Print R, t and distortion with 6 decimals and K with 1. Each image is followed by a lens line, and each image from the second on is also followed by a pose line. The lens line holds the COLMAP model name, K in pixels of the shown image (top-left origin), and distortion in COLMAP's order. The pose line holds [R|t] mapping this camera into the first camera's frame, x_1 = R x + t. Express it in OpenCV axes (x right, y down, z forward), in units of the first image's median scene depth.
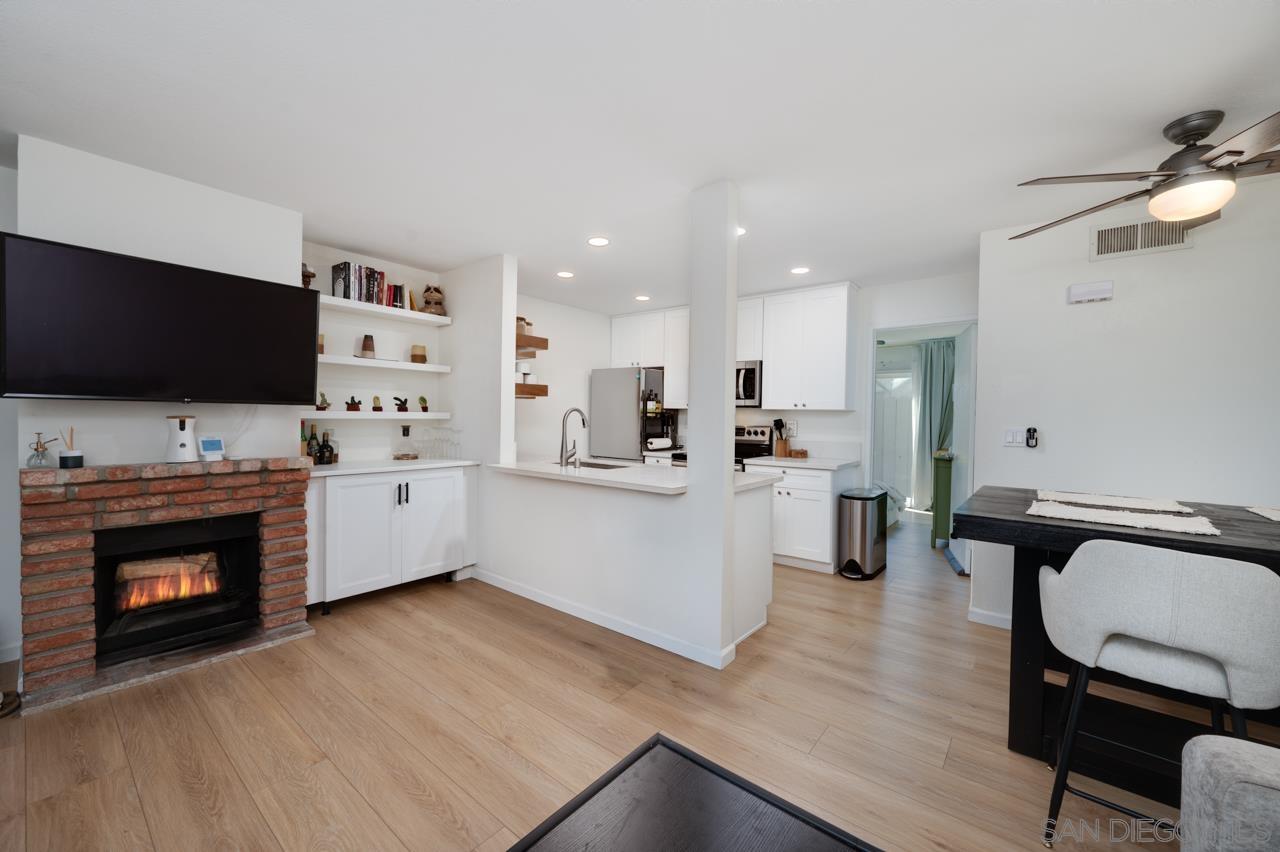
lens RADIAL K [[505.7, 0, 640.7], [0, 505.7, 427.5], [0, 0, 1]] dist [-0.002050, -0.000177]
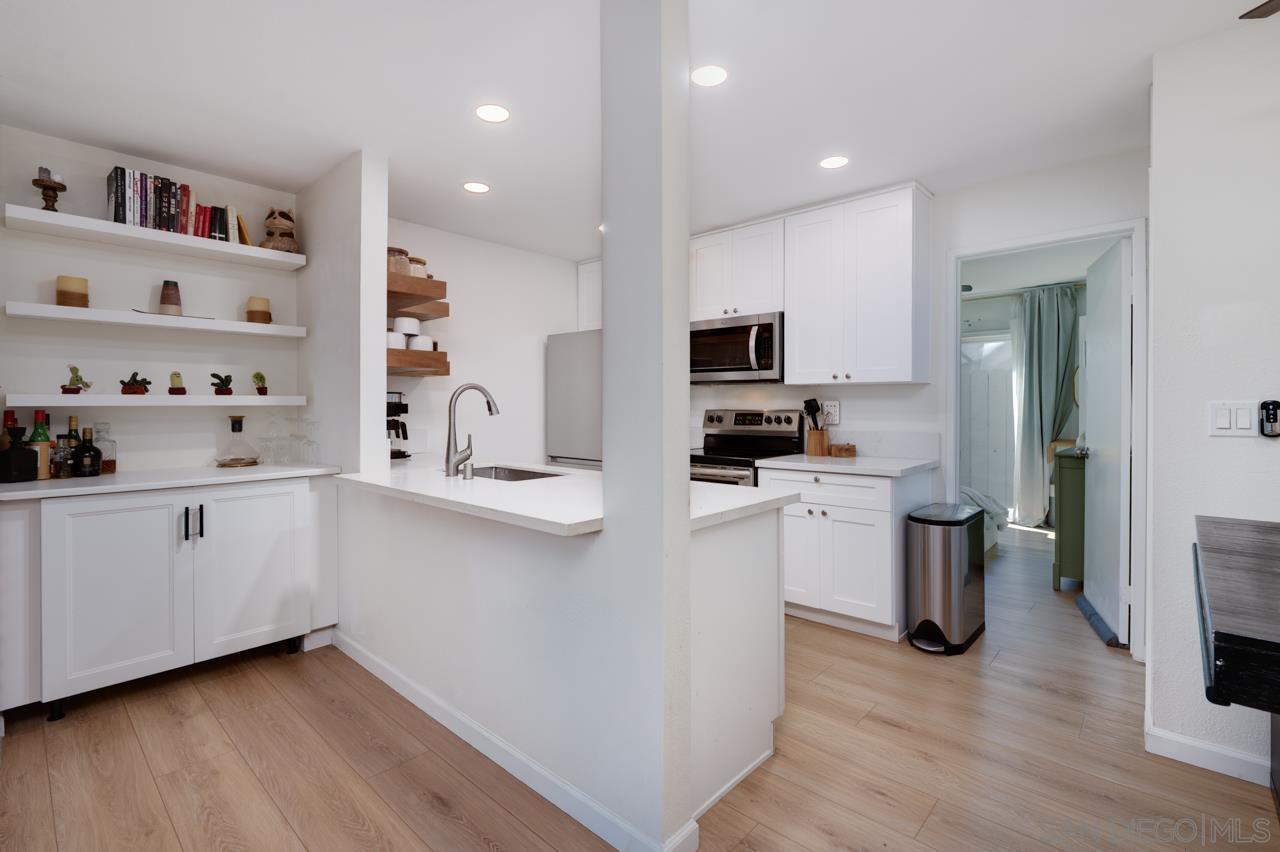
lens RADIAL K [[583.9, 0, 631.7], [0, 583.9, 410.7], [0, 0, 1]] dist [-0.002715, -0.000566]
pose [[0.997030, -0.015486, -0.075446, 0.118592], [0.014524, 0.999806, -0.013284, 0.007073], [0.075637, 0.012148, 0.997061, 0.267471]]
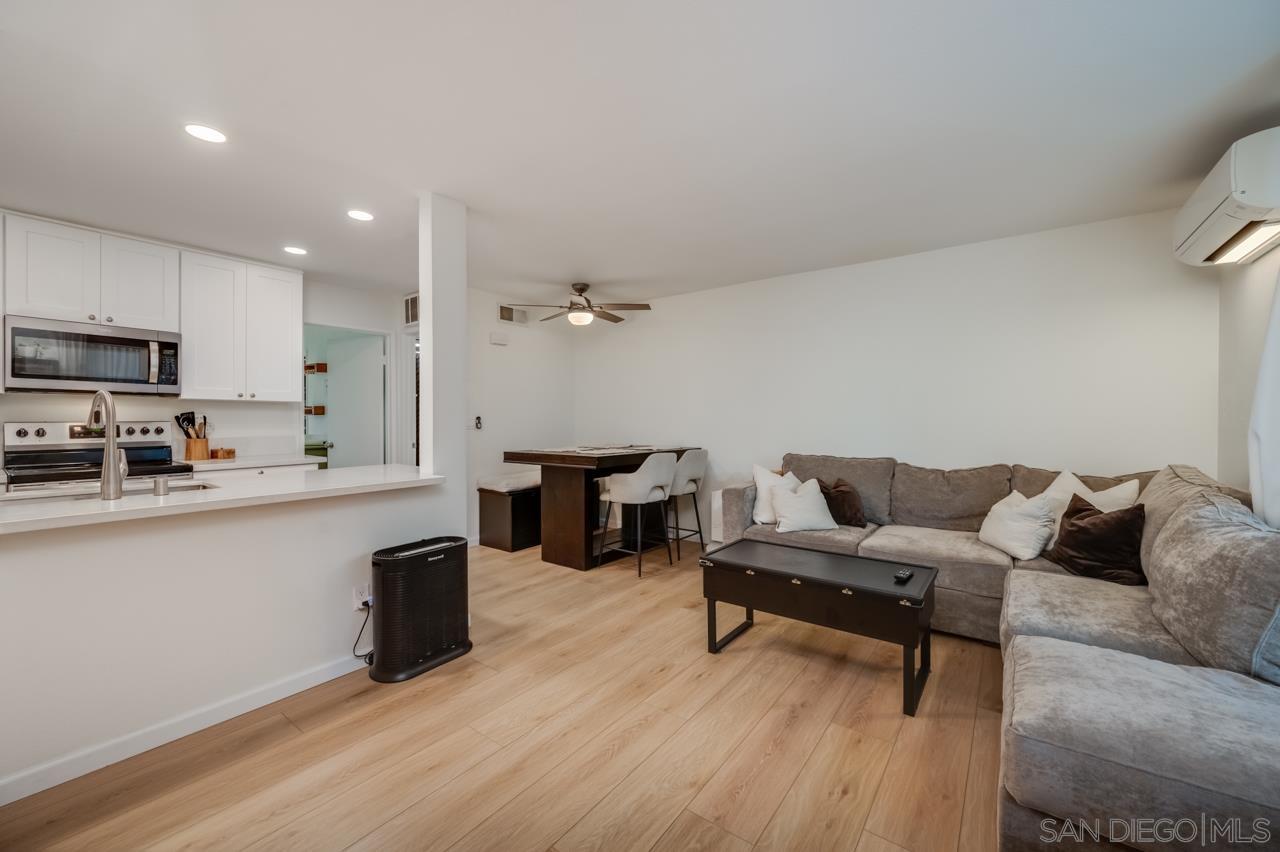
lens RADIAL K [[506.1, 0, 645.5], [0, 506.1, 425.4], [0, 0, 1]] dist [-0.000707, -0.000056]
pose [[-0.044594, -0.026462, 0.998655, -0.675869], [0.019418, 0.999437, 0.027350, -0.004372], [-0.998816, 0.020612, -0.044055, 0.427384]]
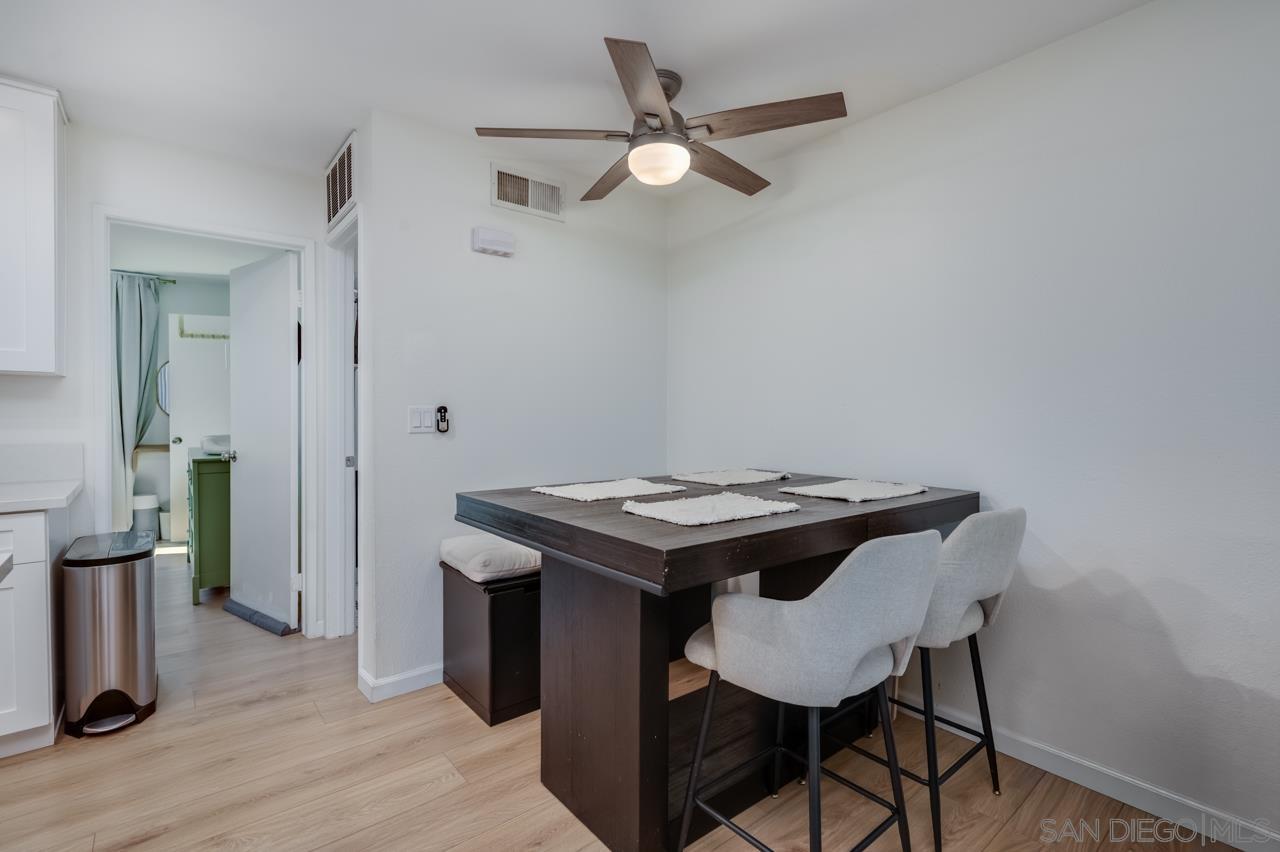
lens RADIAL K [[589.8, 0, 640.0], [0, 589.8, 426.0], [0, 0, 1]] dist [-0.002259, -0.000177]
pose [[0.196103, -0.032250, 0.980053, -0.013268], [0.013620, 0.999452, 0.030163, 0.005439], [-0.980489, 0.007434, 0.196435, 0.431219]]
